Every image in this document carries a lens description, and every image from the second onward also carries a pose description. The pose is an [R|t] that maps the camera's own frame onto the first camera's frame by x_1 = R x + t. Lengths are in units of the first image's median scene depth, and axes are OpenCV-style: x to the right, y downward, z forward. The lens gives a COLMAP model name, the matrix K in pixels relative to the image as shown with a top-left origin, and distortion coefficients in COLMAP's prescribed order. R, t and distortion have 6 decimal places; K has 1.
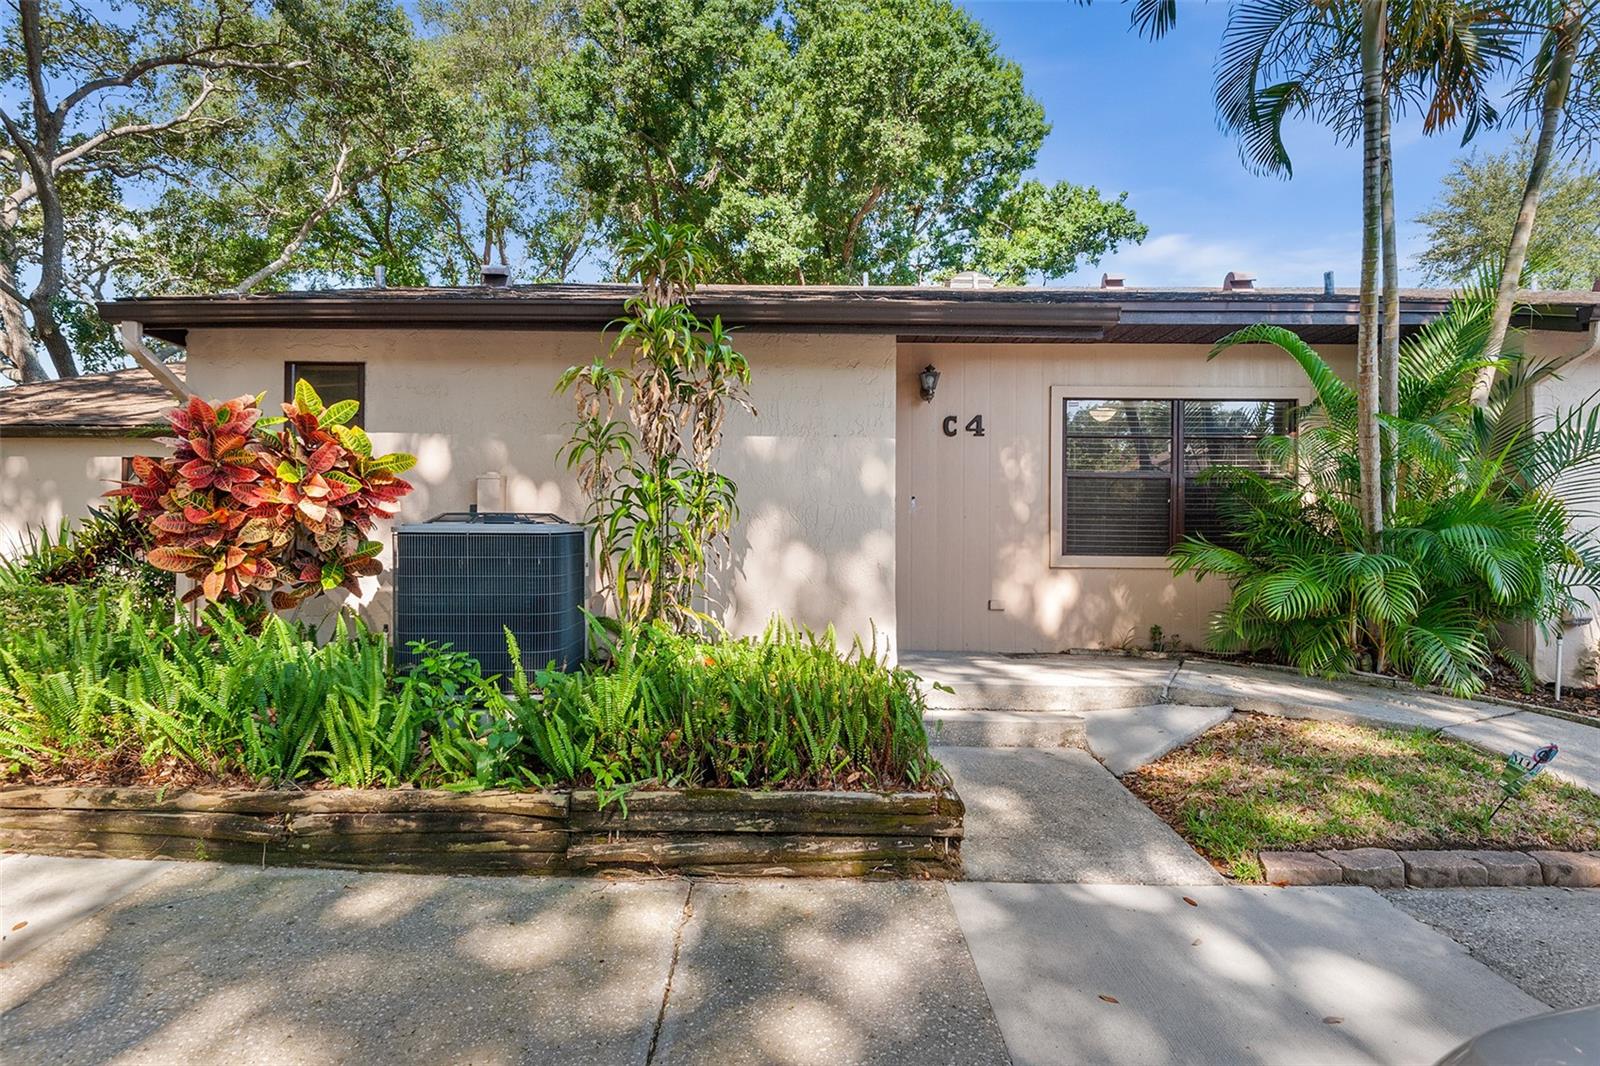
lens RADIAL K [[761.5, 0, 800.0], [0, 761.5, 533.0], [0, 0, 1]] dist [-0.002233, -0.000601]
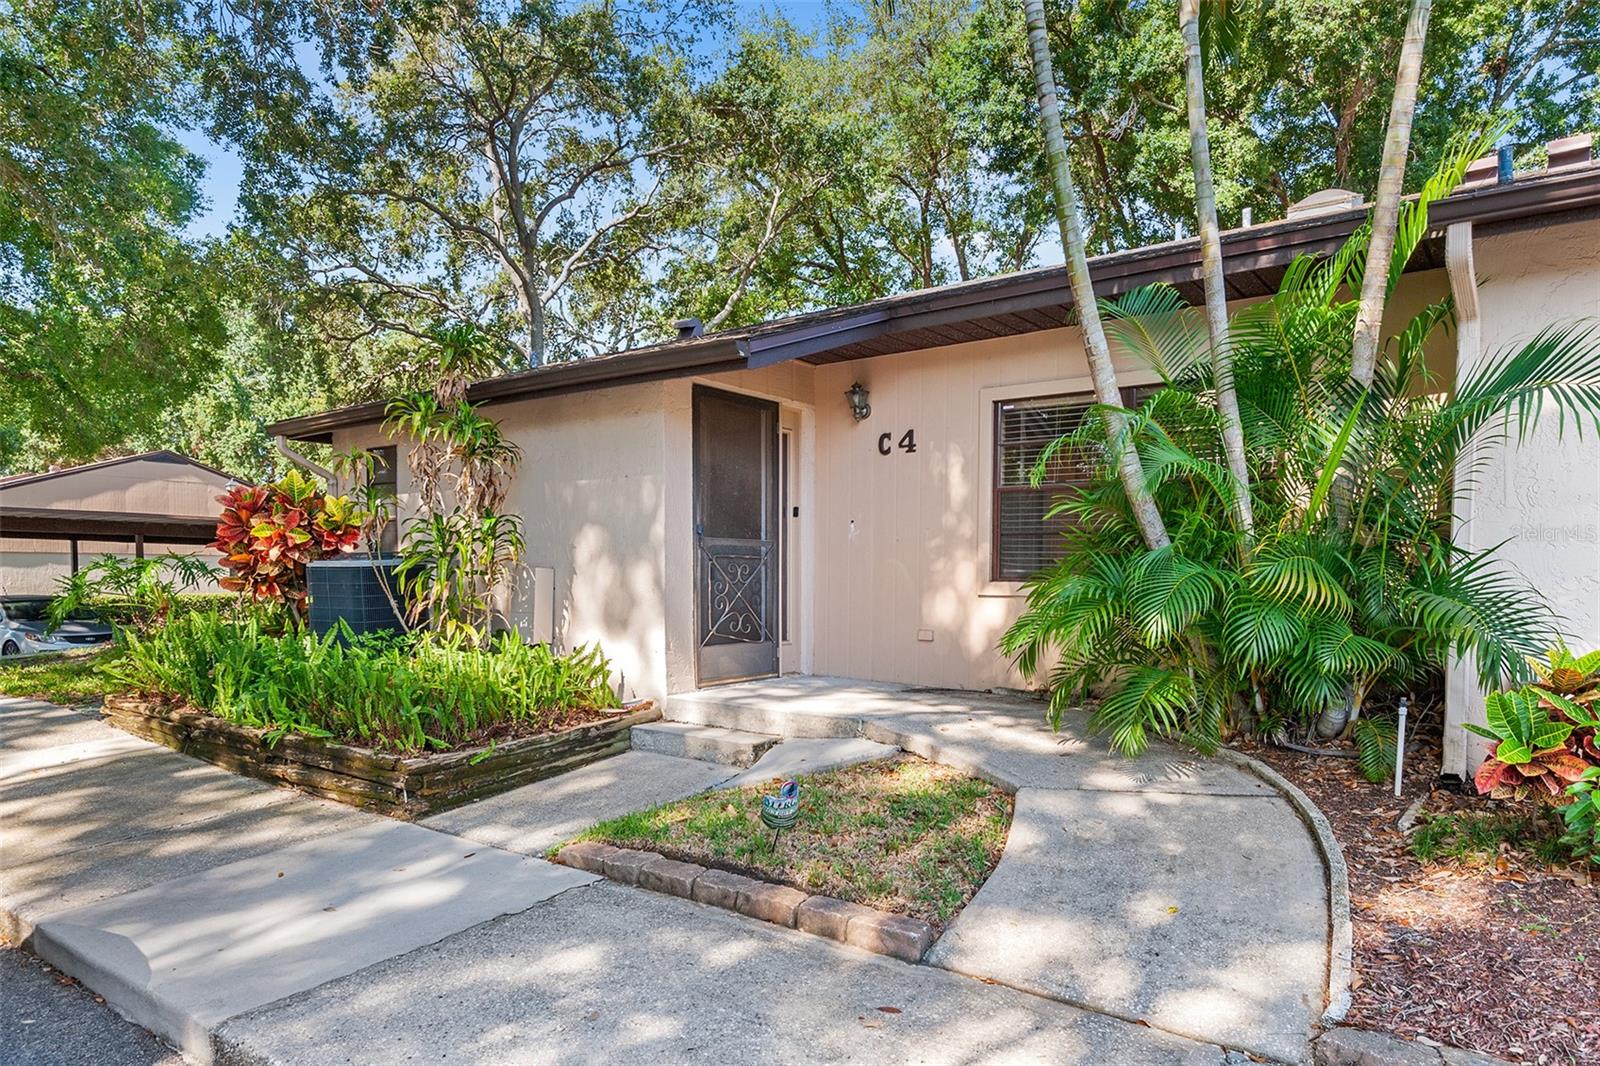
lens RADIAL K [[951.7, 0, 800.0], [0, 951.7, 533.0], [0, 0, 1]] dist [0.003520, 0.000716]
pose [[0.801785, -0.024611, -0.597106, 0.799411], [0.002741, 0.999293, -0.037508, 0.009780], [0.597606, 0.028437, 0.801285, 0.021119]]
